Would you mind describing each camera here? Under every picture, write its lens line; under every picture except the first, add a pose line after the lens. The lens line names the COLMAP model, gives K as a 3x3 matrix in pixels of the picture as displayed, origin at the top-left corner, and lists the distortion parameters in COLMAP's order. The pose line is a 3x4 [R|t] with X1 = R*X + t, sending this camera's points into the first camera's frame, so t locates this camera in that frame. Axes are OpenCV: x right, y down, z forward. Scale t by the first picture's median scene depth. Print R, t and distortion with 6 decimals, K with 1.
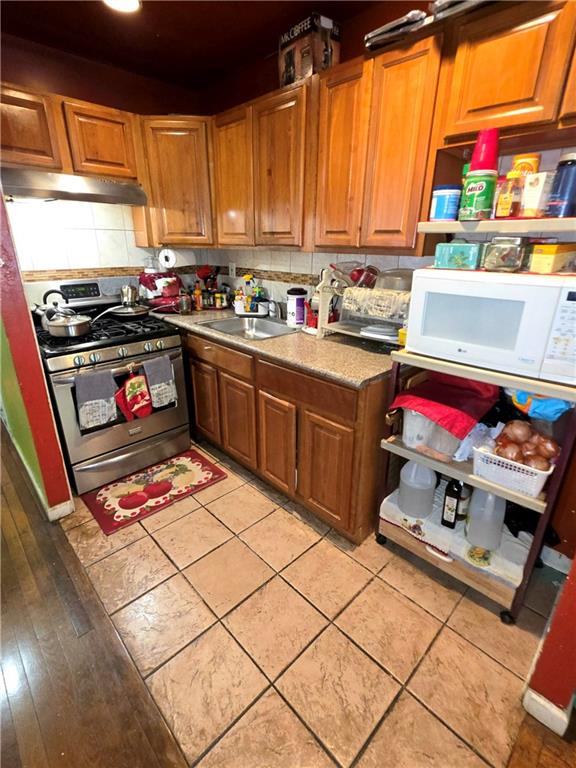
lens RADIAL K [[367.0, 0, 286.5], [0, 367.0, 380.2], [0, 0, 1]] dist [0.004731, 0.000170]
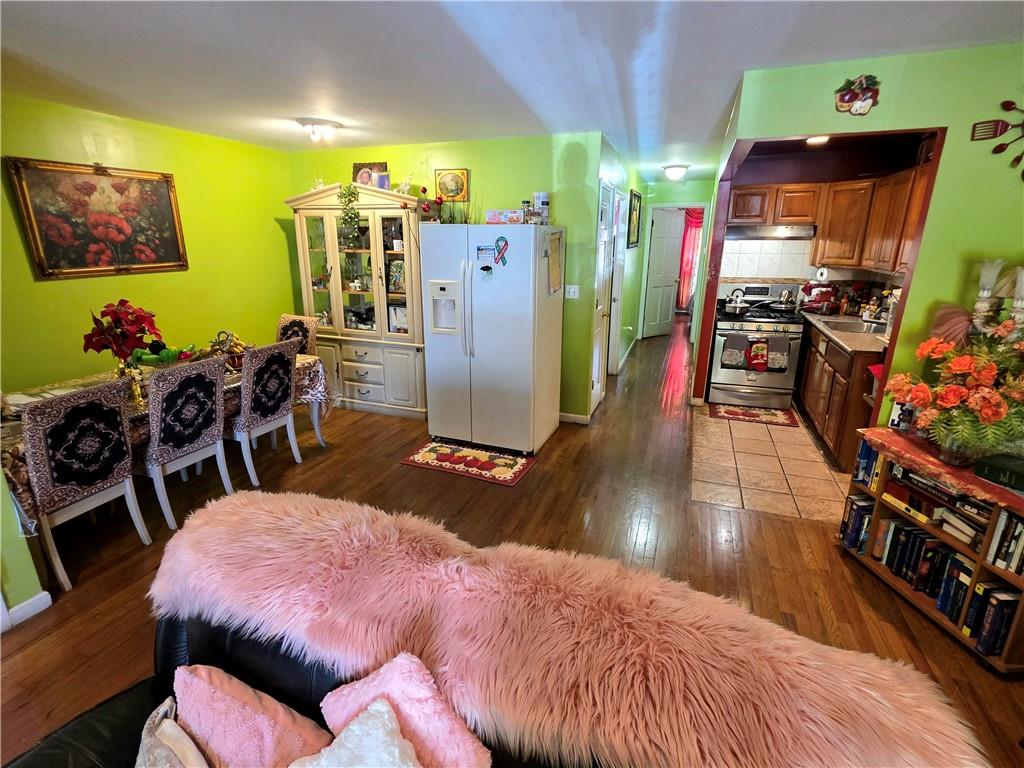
lens RADIAL K [[489.3, 0, 505.7], [0, 489.3, 383.2], [0, 0, 1]] dist [0.004731, 0.000170]
pose [[0.434284, 0.244547, -0.866946, 0.937171], [-0.313518, 0.943302, 0.109033, 0.252332], [0.844455, 0.224451, 0.486330, -0.895640]]
